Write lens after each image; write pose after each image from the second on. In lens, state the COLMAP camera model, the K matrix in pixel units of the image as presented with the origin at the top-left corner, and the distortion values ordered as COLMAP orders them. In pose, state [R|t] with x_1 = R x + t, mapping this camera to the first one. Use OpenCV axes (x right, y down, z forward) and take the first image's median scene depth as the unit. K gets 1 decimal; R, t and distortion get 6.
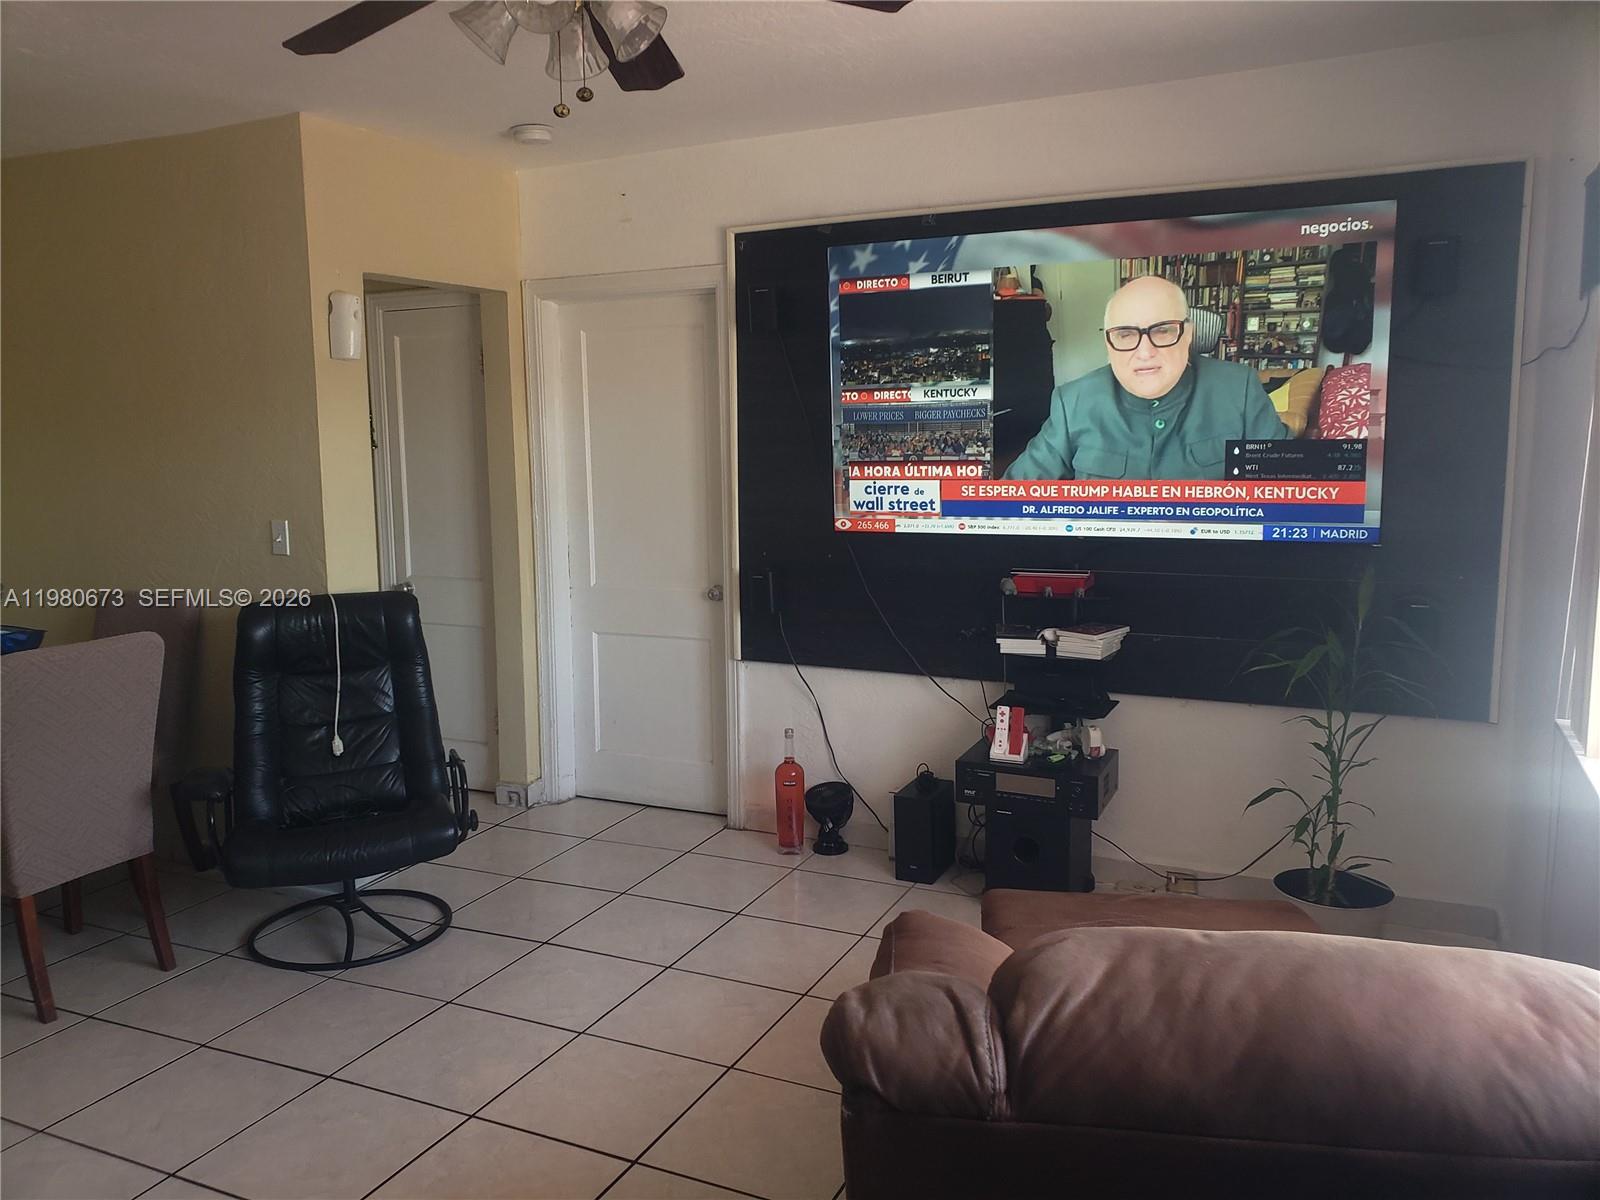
lens RADIAL K [[1211.1, 0, 800.0], [0, 1211.1, 600.0], [0, 0, 1]] dist [0.003475, -0.002851]
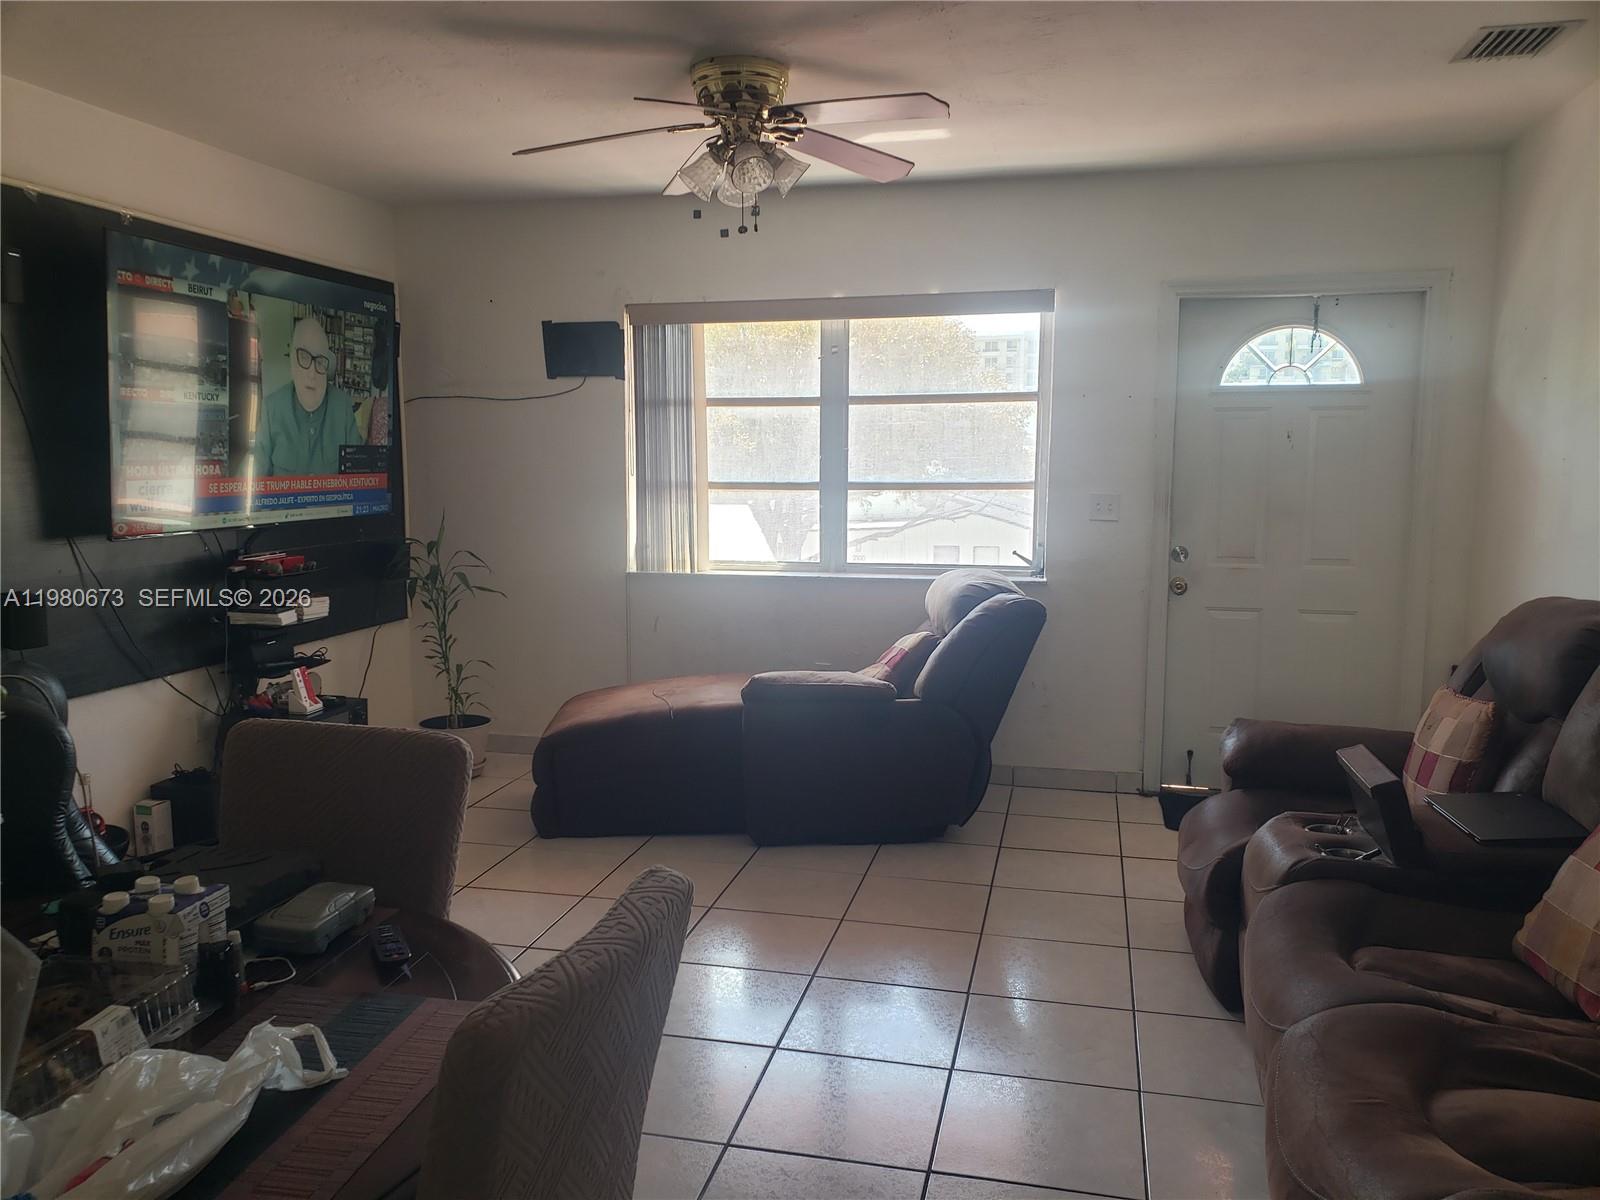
lens RADIAL K [[1233.3, 0, 793.8], [0, 1233.3, 629.1], [0, 0, 1]] dist [0.000725, 0.002228]
pose [[-0.200646, -0.128763, 0.971165, -1.163836], [0.131501, 0.978813, 0.156946, -0.079773], [-0.970798, 0.159199, -0.179463, 0.789756]]
